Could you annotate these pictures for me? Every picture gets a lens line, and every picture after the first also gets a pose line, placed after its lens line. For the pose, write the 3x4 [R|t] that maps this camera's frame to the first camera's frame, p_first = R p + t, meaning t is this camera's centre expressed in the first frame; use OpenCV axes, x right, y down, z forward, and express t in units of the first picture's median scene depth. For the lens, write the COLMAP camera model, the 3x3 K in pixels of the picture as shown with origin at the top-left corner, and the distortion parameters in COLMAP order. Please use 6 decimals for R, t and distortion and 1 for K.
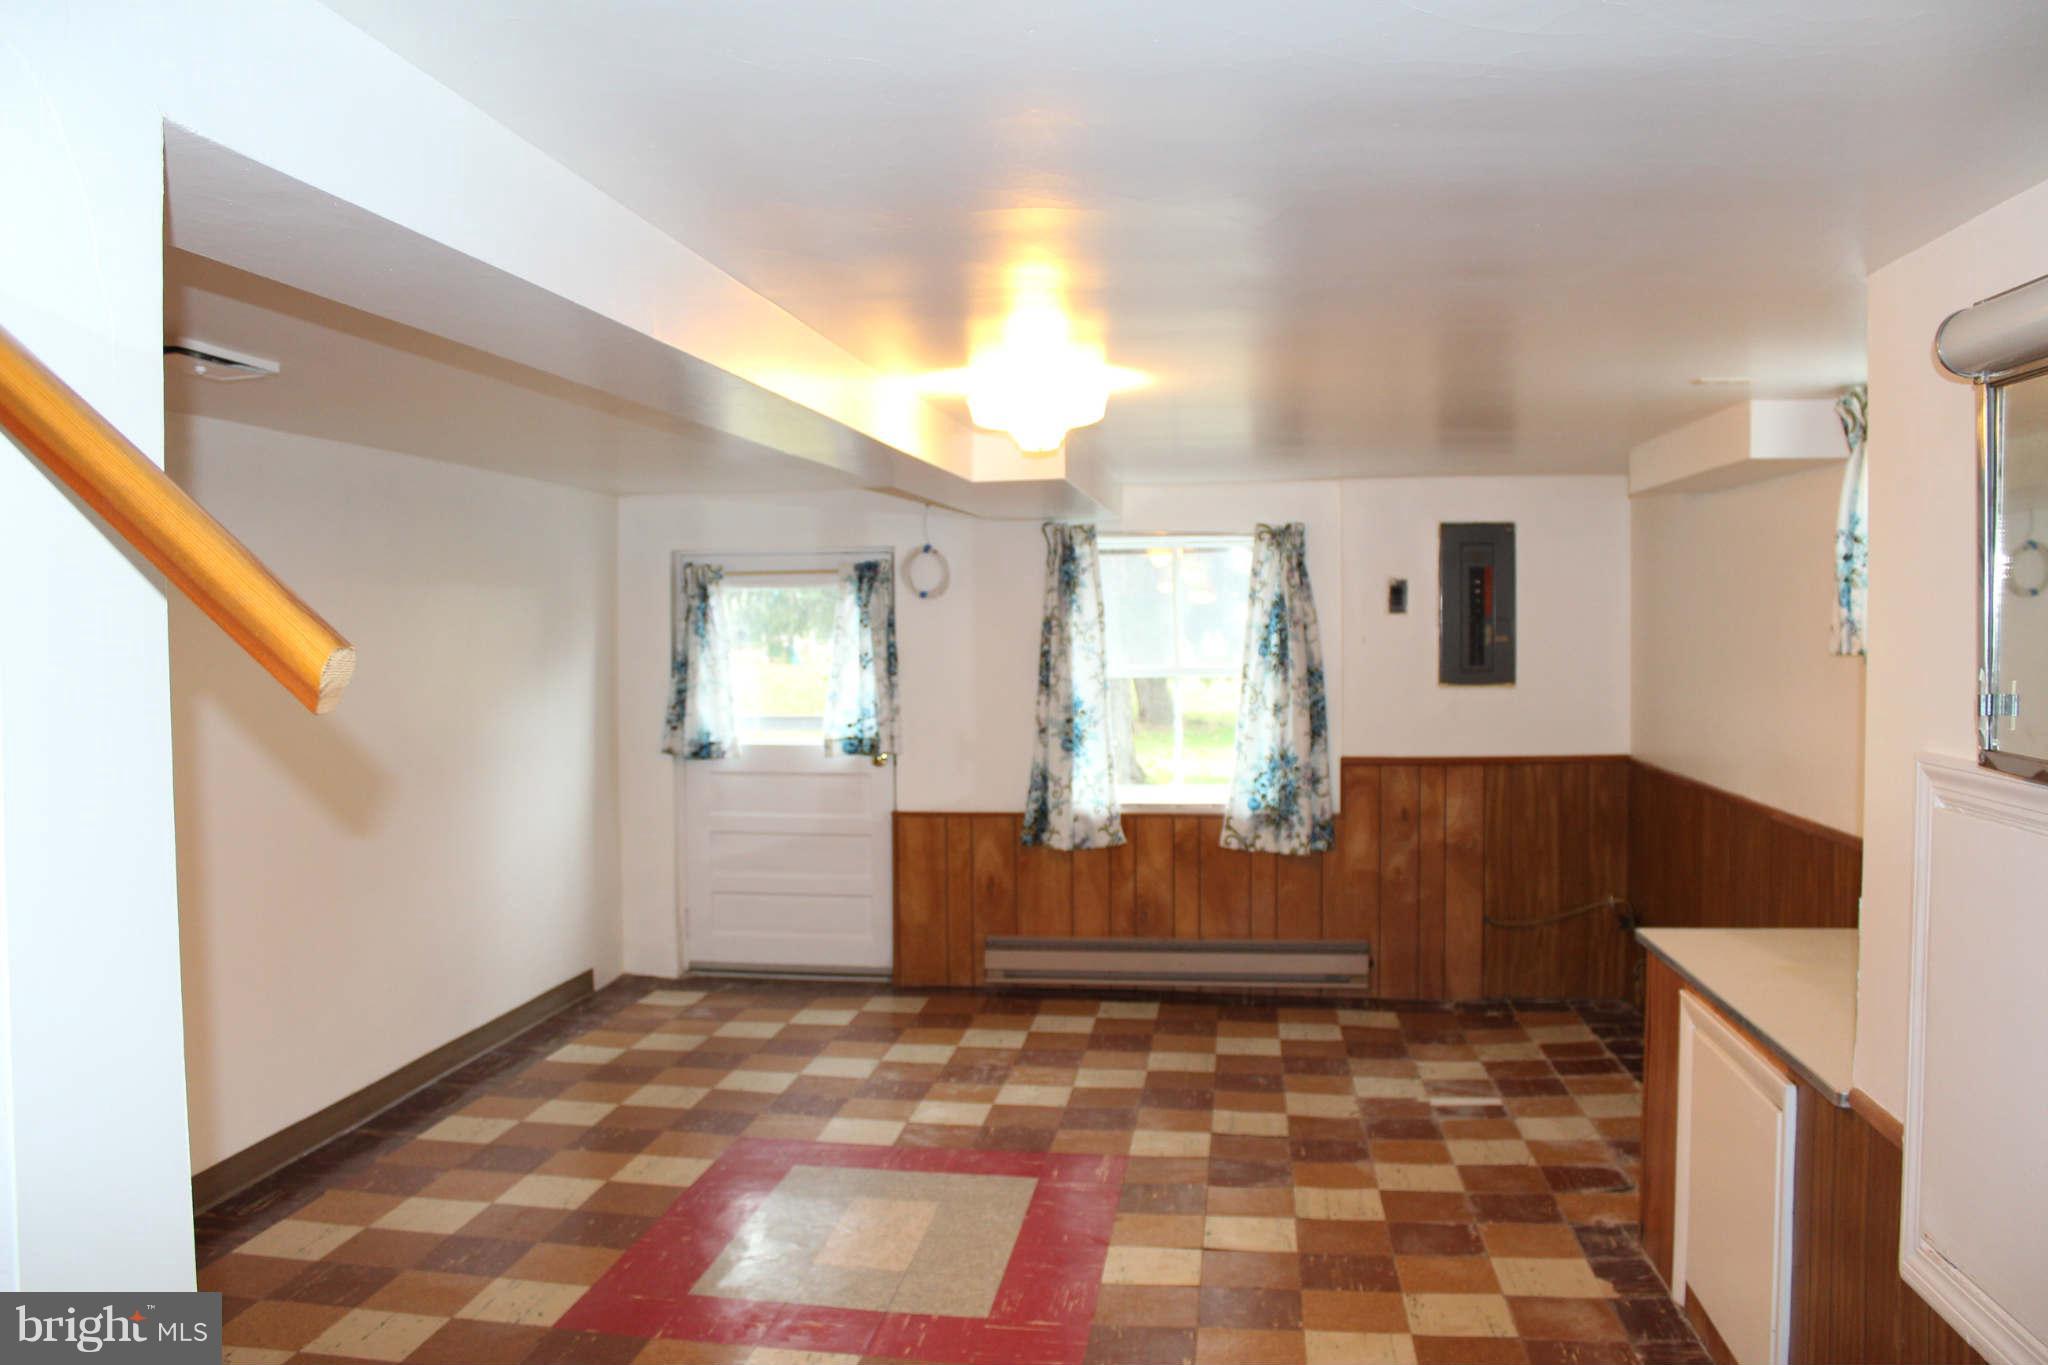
lens RADIAL K [[1699.1, 0, 1024.0], [0, 1699.1, 682.5], [0, 0, 1]] dist [-0.164396, 0.166855]
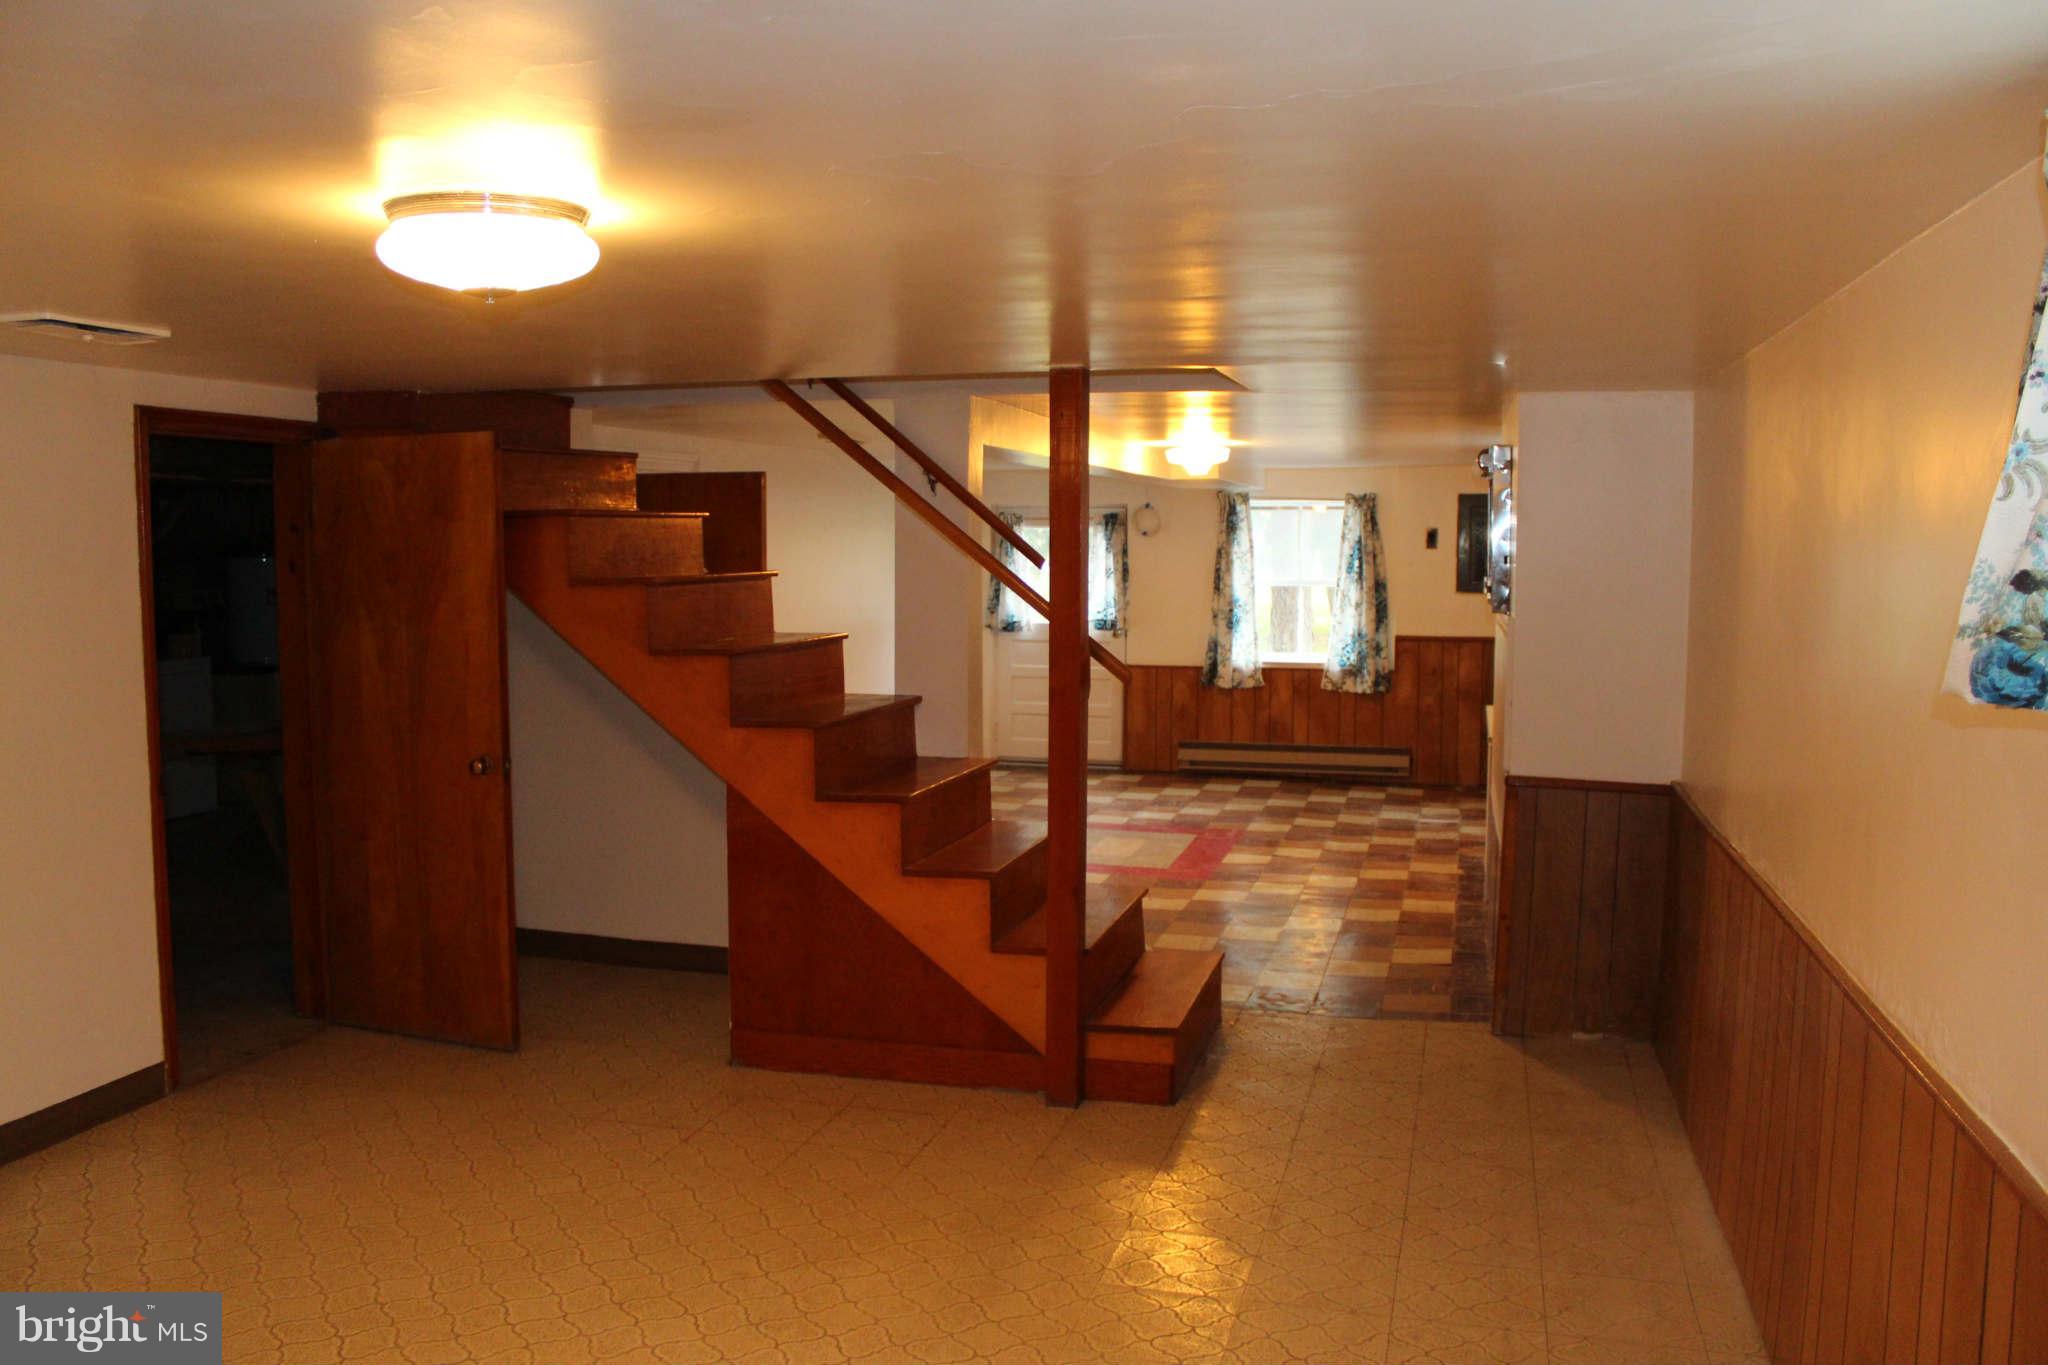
lens RADIAL K [[1699.1, 0, 1024.0], [0, 1699.1, 682.5], [0, 0, 1]] dist [-0.164396, 0.166855]
pose [[0.991663, 0.019918, -0.127309, 0.038330], [-0.014109, 0.998825, 0.046364, 0.018735], [0.128082, -0.044181, 0.990779, -0.677641]]
